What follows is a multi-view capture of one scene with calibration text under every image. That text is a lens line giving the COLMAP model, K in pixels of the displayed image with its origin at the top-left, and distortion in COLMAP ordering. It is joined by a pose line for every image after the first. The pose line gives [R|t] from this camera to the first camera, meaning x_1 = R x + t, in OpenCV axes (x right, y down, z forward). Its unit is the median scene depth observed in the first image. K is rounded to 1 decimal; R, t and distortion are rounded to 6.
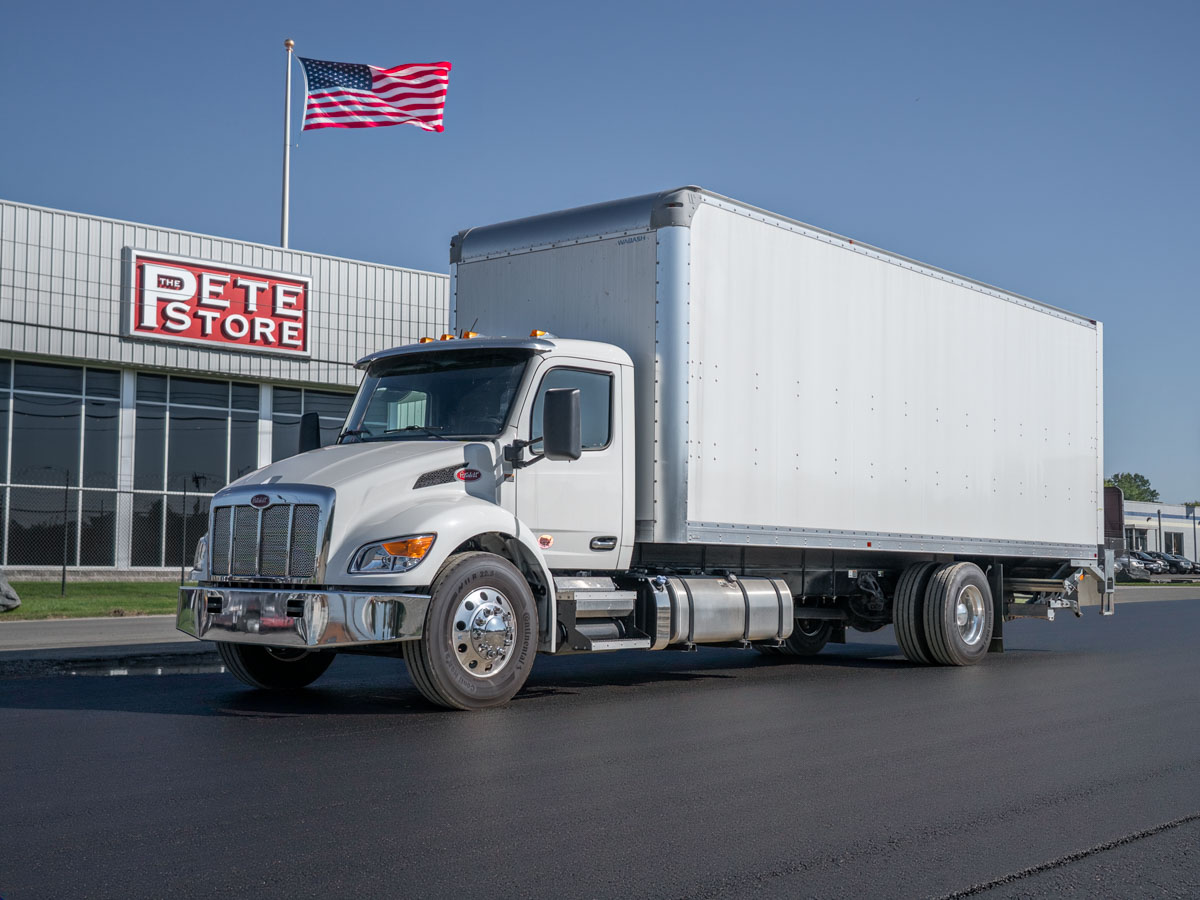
lens RADIAL K [[1415.0, 0, 608.1], [0, 1415.0, 460.9], [0, 0, 1]] dist [-0.021239, 0.000000]
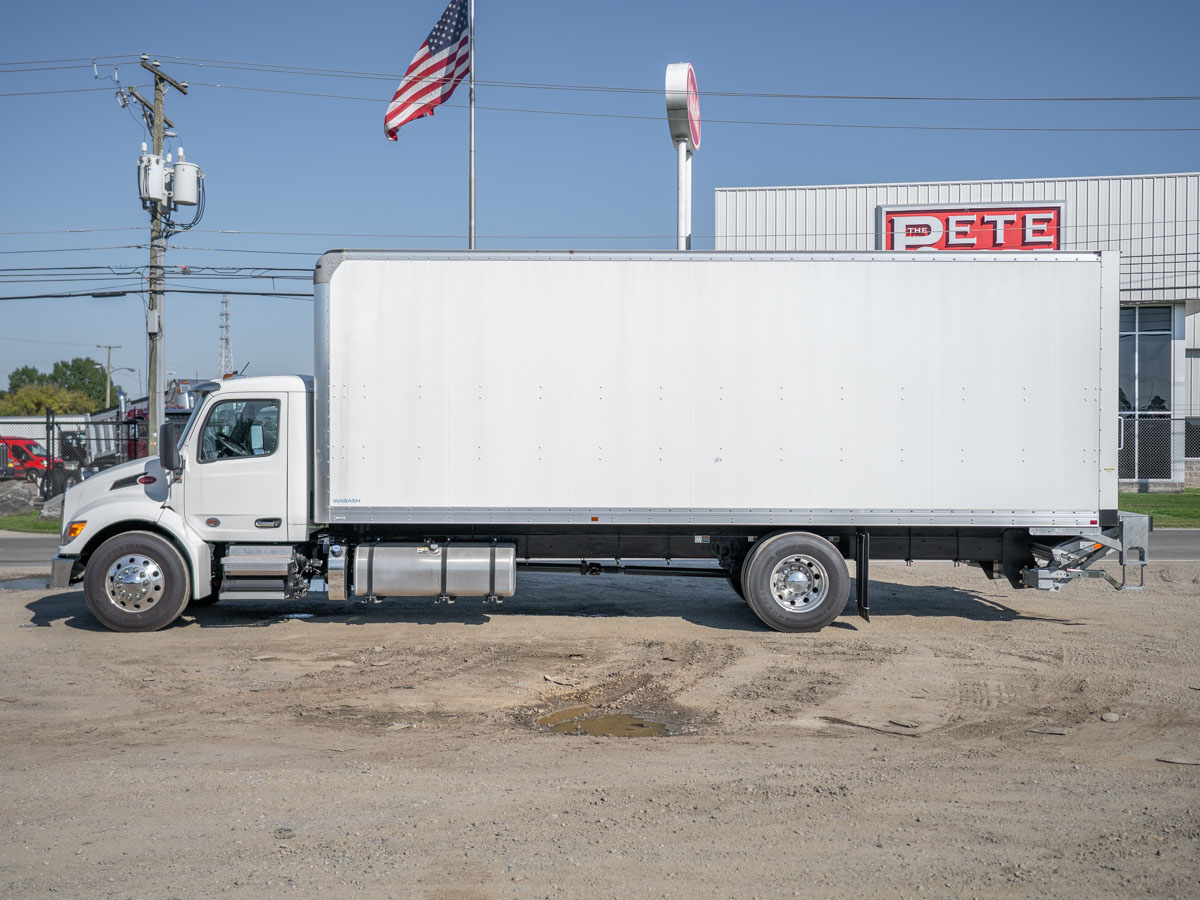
lens RADIAL K [[1289.7, 0, 596.5], [0, 1289.7, 447.4], [0, 0, 1]] dist [0.041046, 0.000000]
pose [[0.664214, -0.008589, -0.747493, 0.298647], [0.062099, 0.997112, 0.043723, -0.013259], [0.744959, -0.075460, 0.662829, 0.101500]]
